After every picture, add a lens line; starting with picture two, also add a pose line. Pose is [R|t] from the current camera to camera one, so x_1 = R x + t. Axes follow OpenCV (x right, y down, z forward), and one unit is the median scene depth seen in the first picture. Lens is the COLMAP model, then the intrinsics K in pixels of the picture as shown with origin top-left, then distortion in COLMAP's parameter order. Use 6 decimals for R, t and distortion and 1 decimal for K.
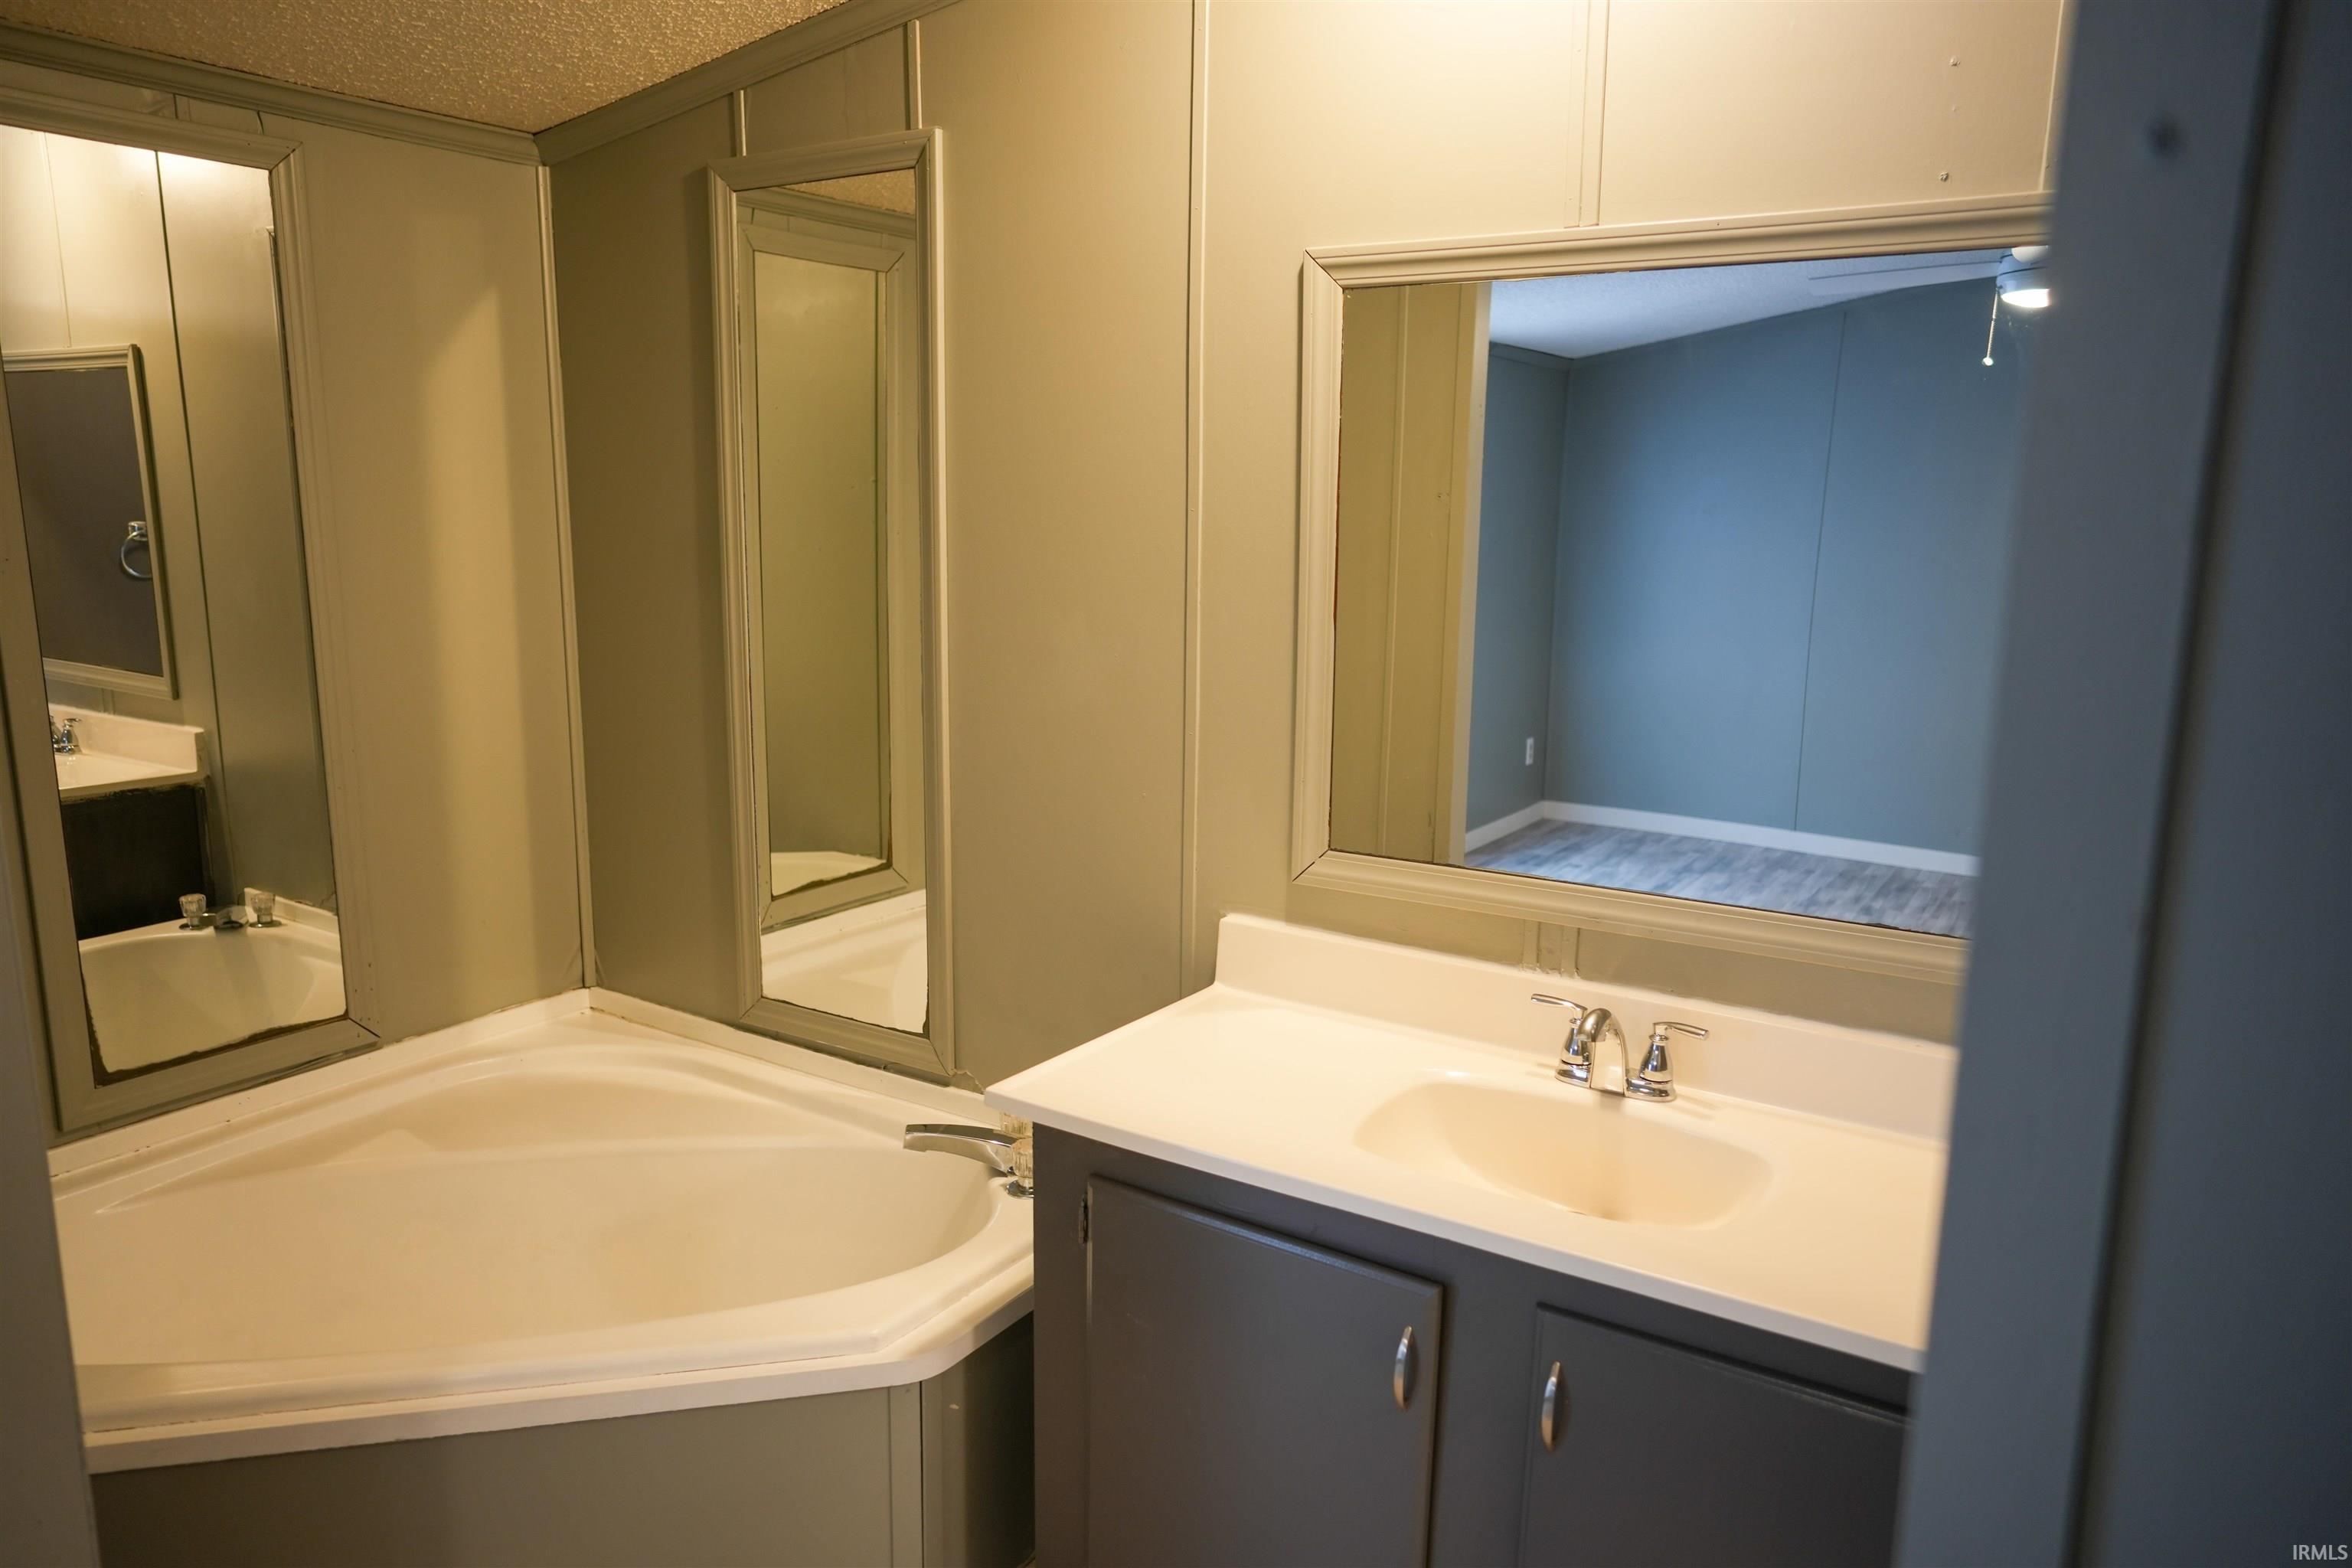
lens RADIAL K [[1620.7, 0, 1165.6], [0, 1620.7, 781.5], [0, 0, 1]] dist [-0.052472, 0.066611]
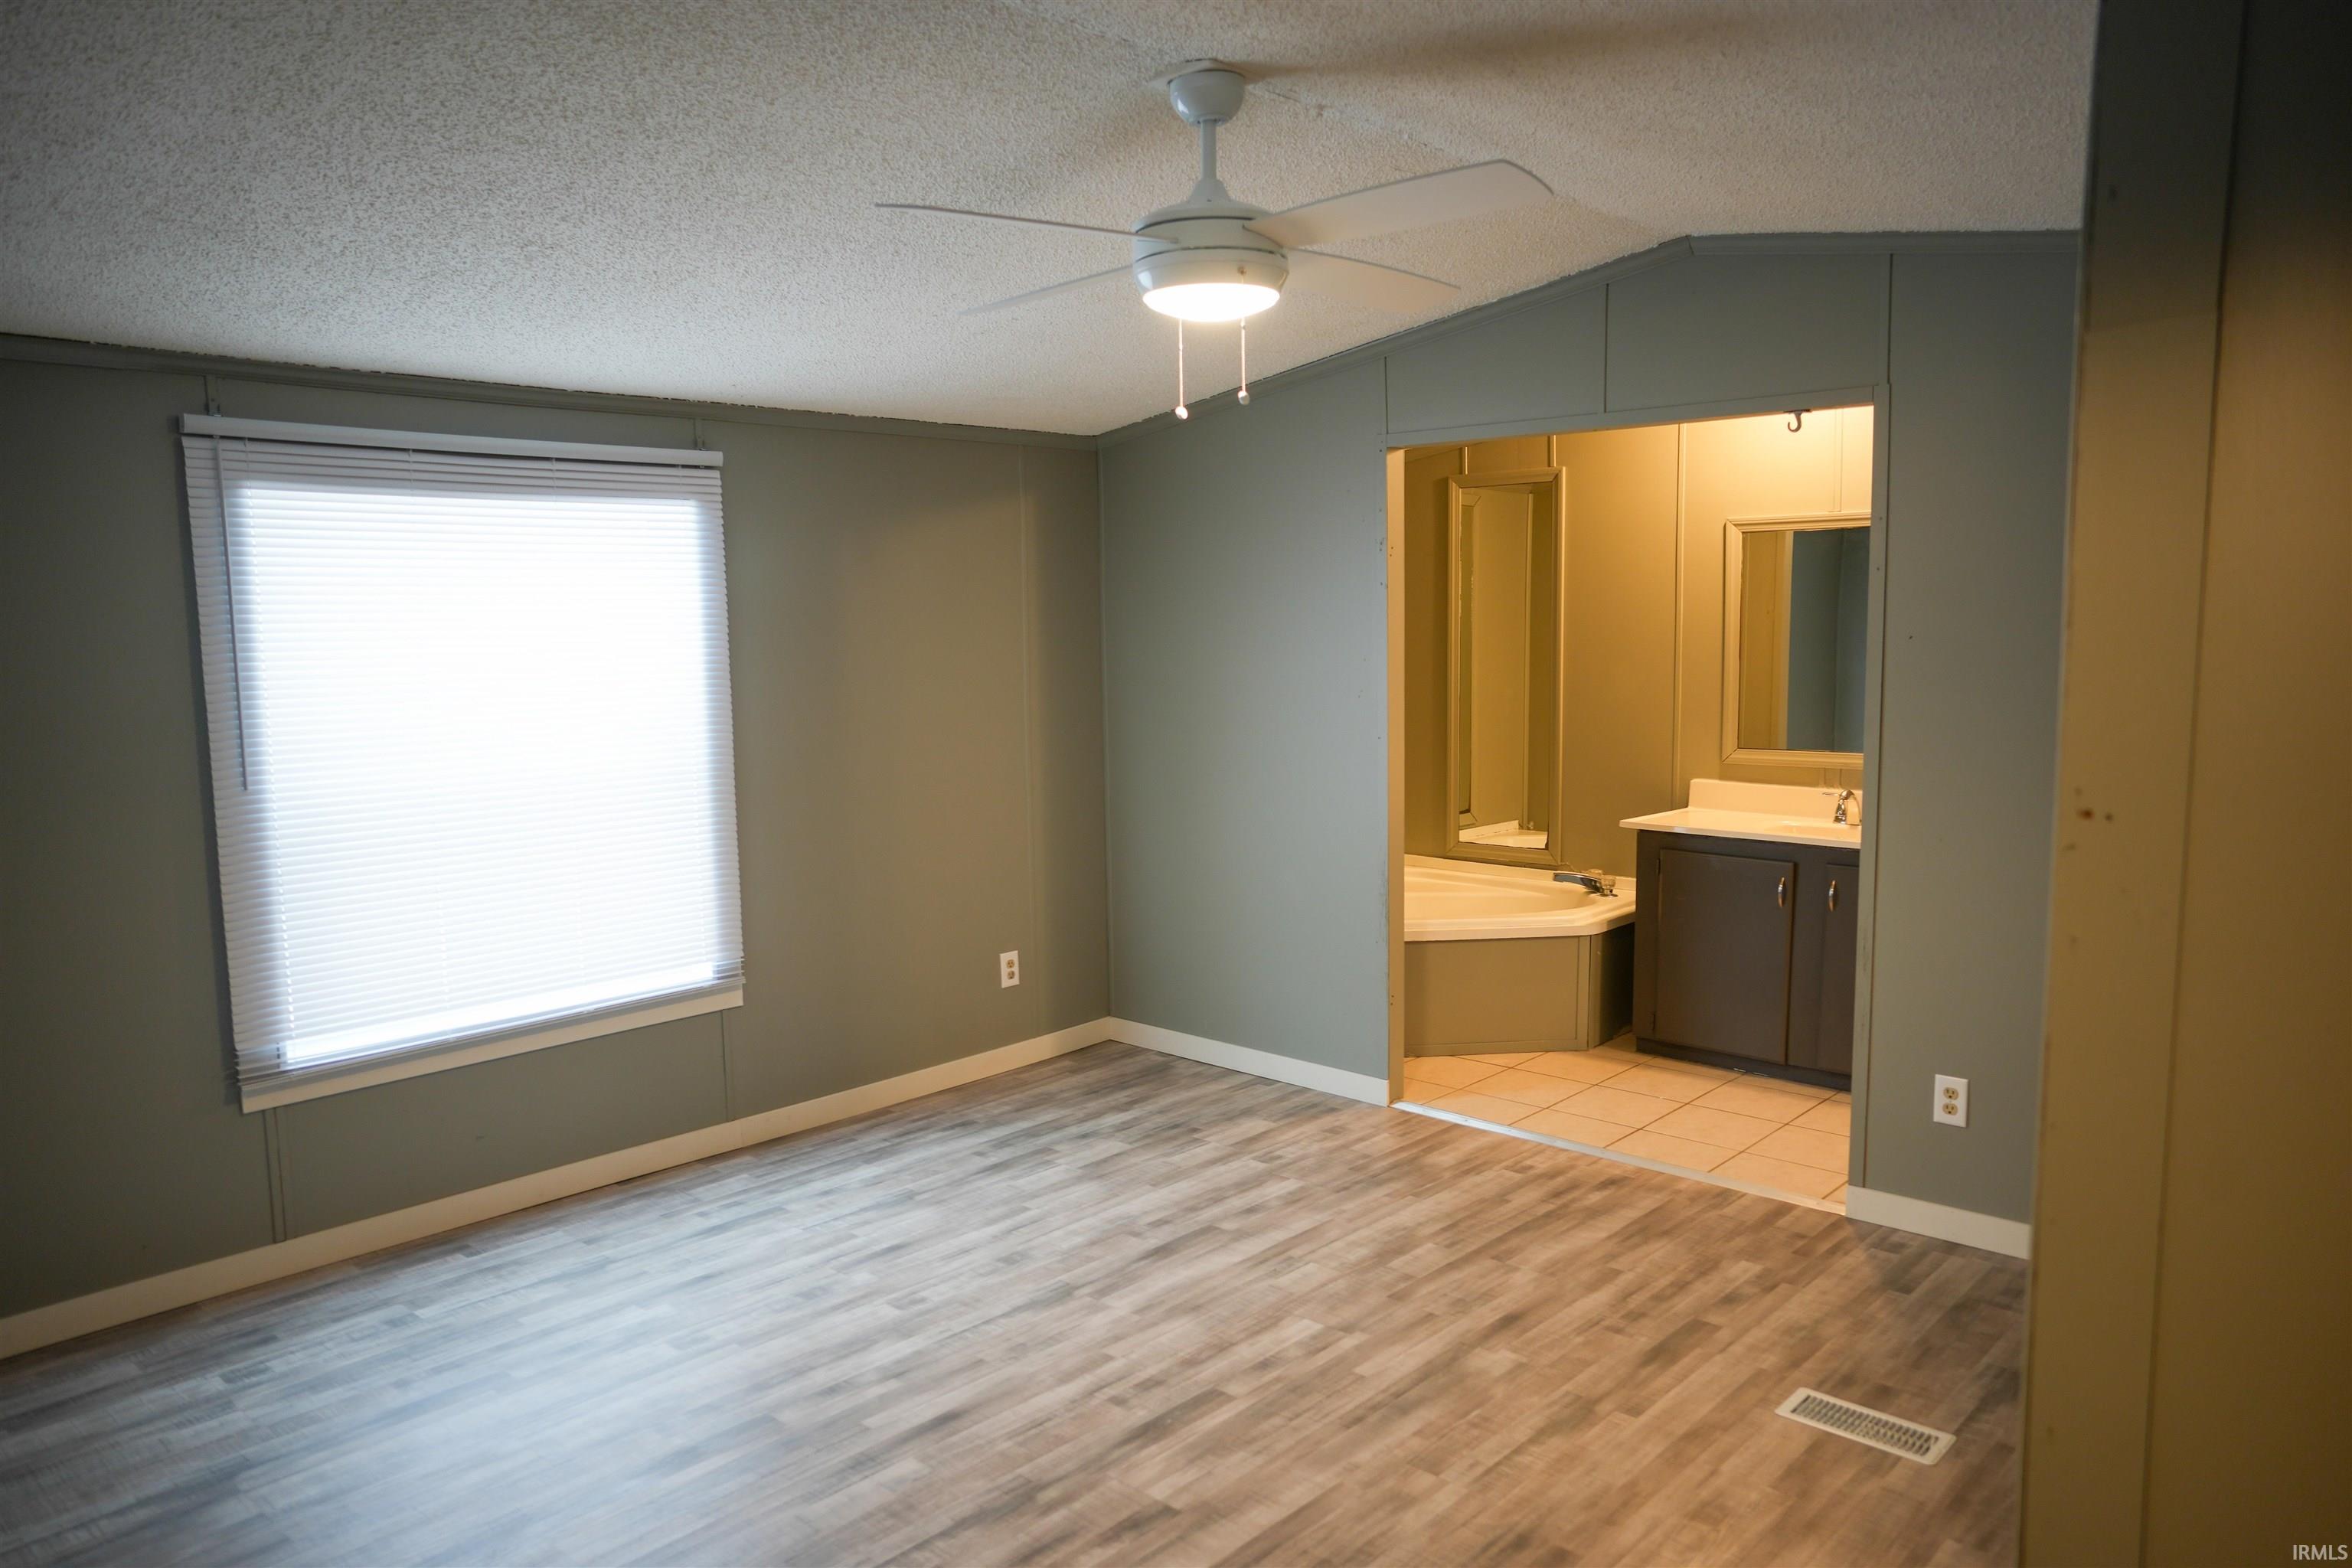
lens RADIAL K [[1620.7, 0, 1172.0], [0, 1620.7, 791.6], [0, 0, 1]] dist [-0.052472, 0.066611]
pose [[0.986508, -0.006234, -0.163593, -0.312582], [-0.006476, 0.997007, -0.077045, 0.268730], [0.163584, 0.077065, 0.983515, -1.404697]]
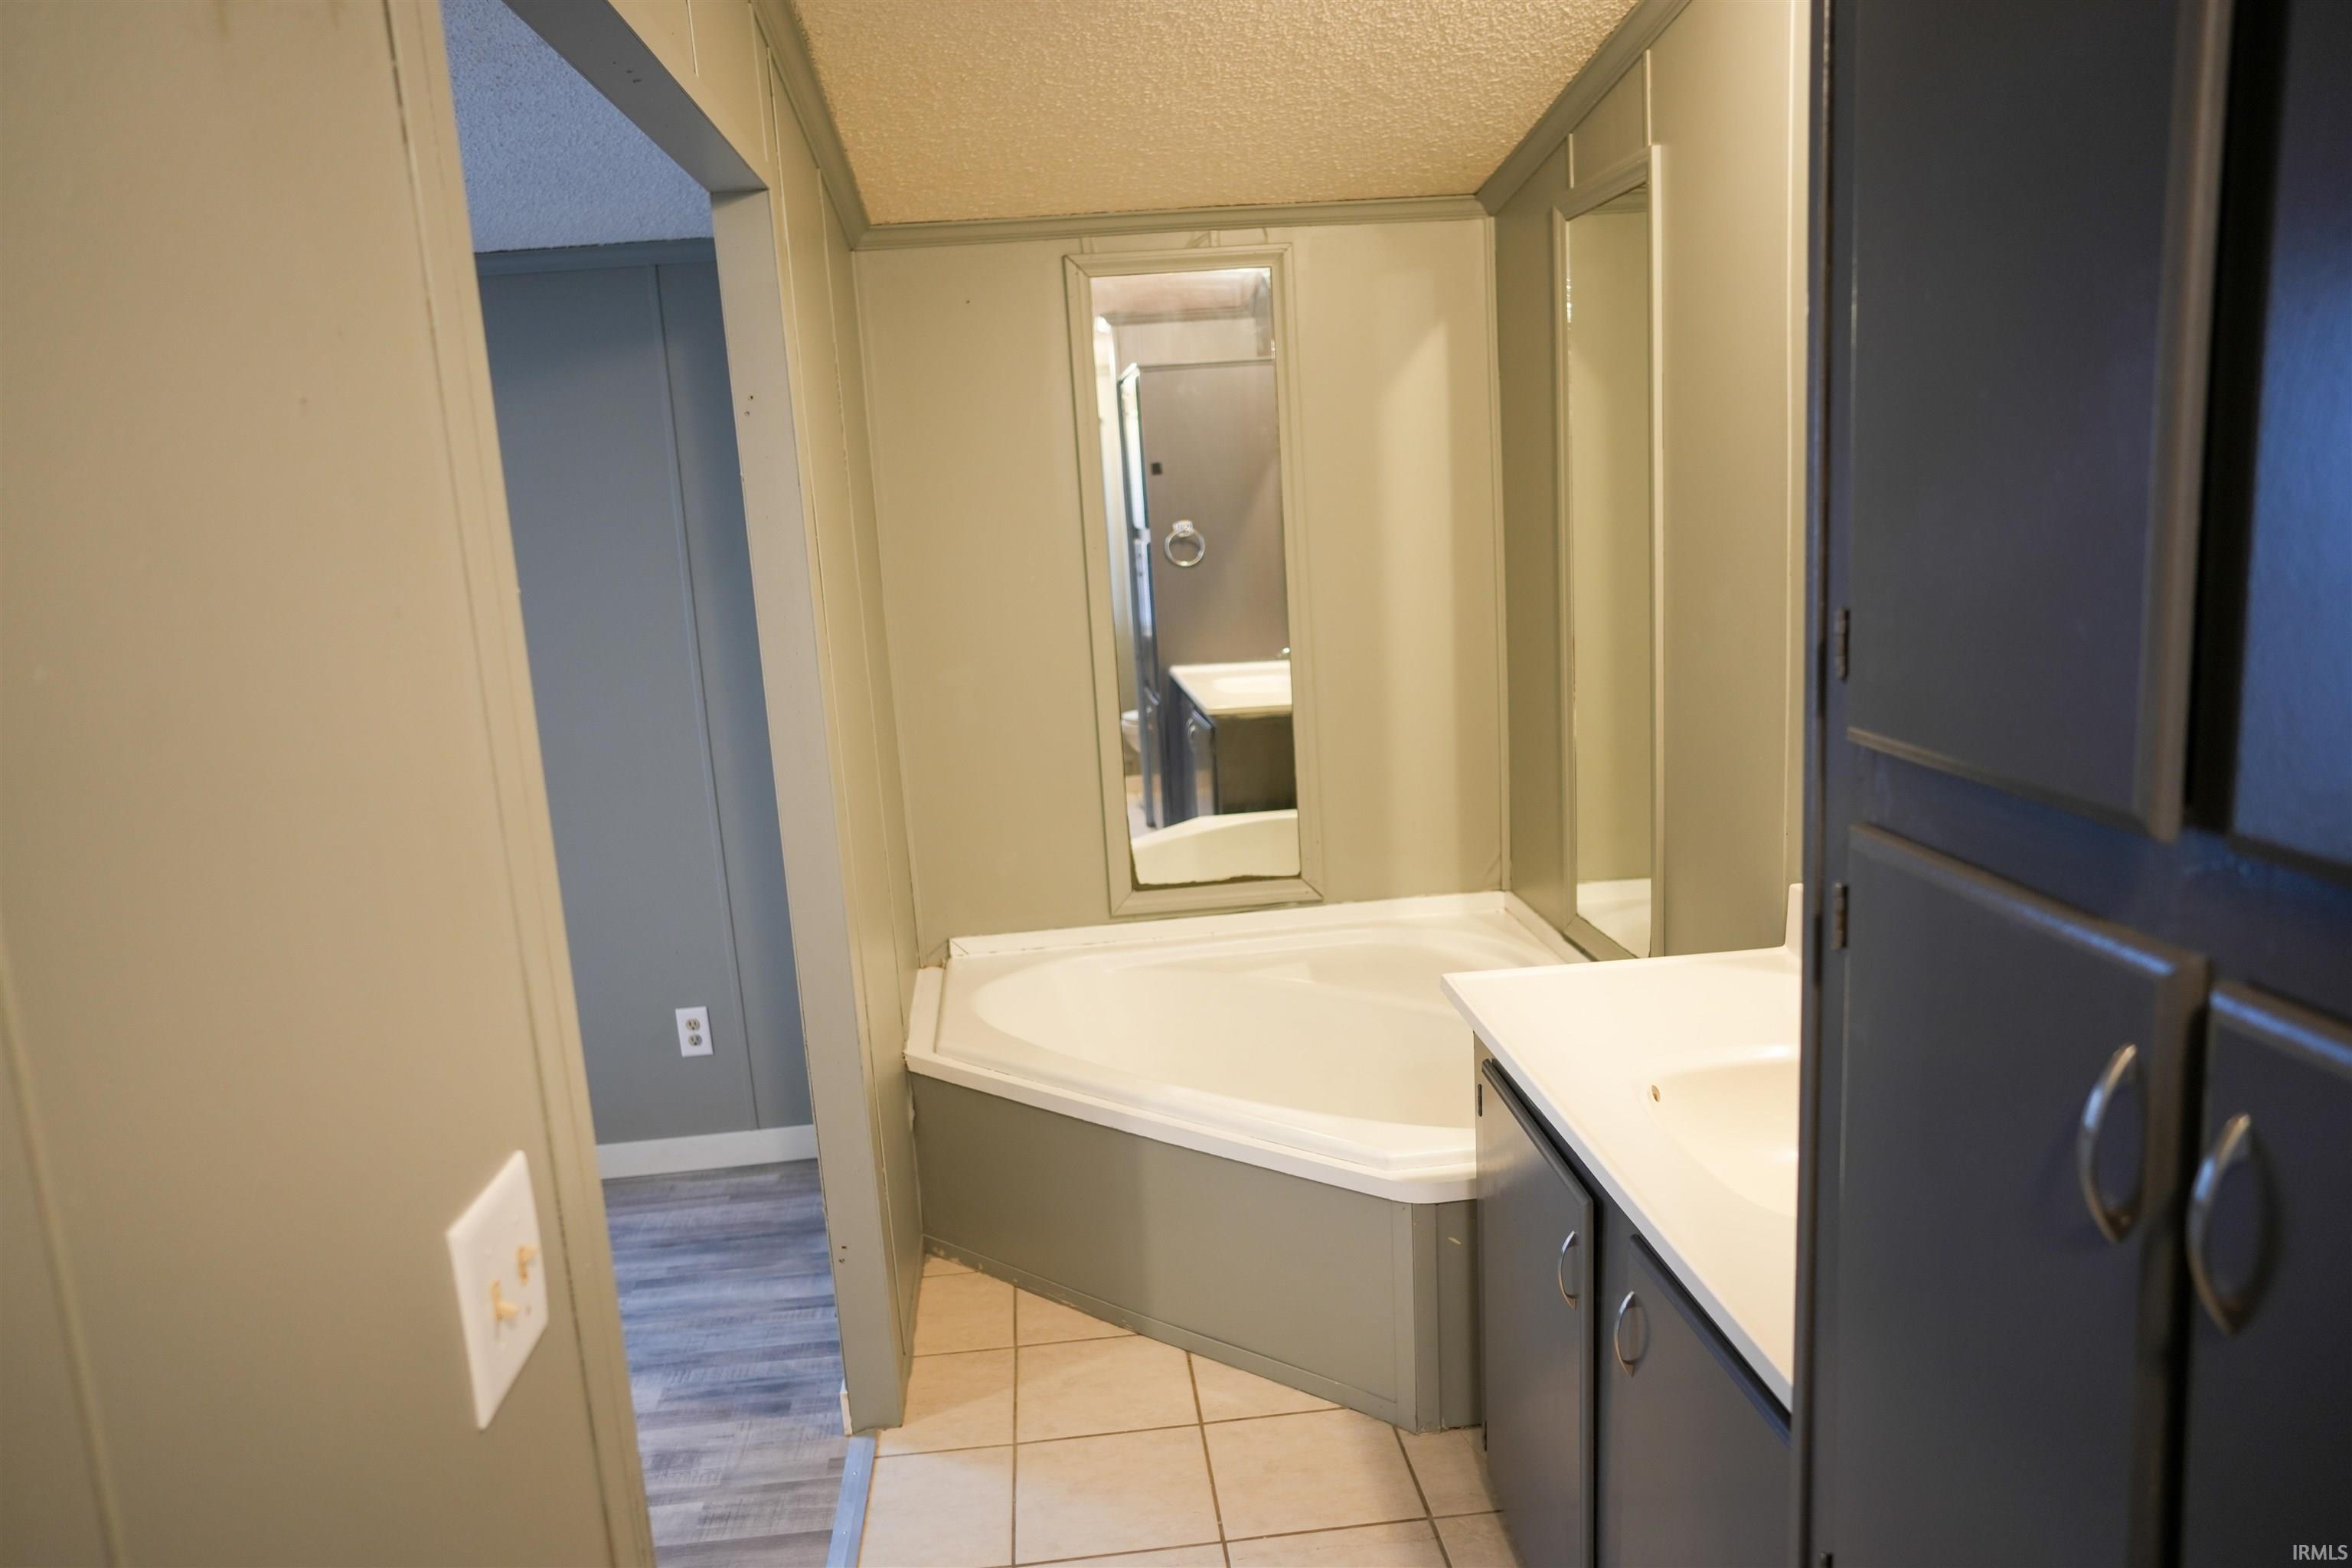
lens RADIAL K [[1620.7, 0, 1167.9], [0, 1620.7, 790.5], [0, 0, 1]] dist [-0.052472, 0.066611]
pose [[0.616484, 0.100048, -0.780985, 0.525810], [-0.076220, 0.994819, 0.067275, -0.011941], [0.783669, 0.018053, 0.620916, 0.056446]]
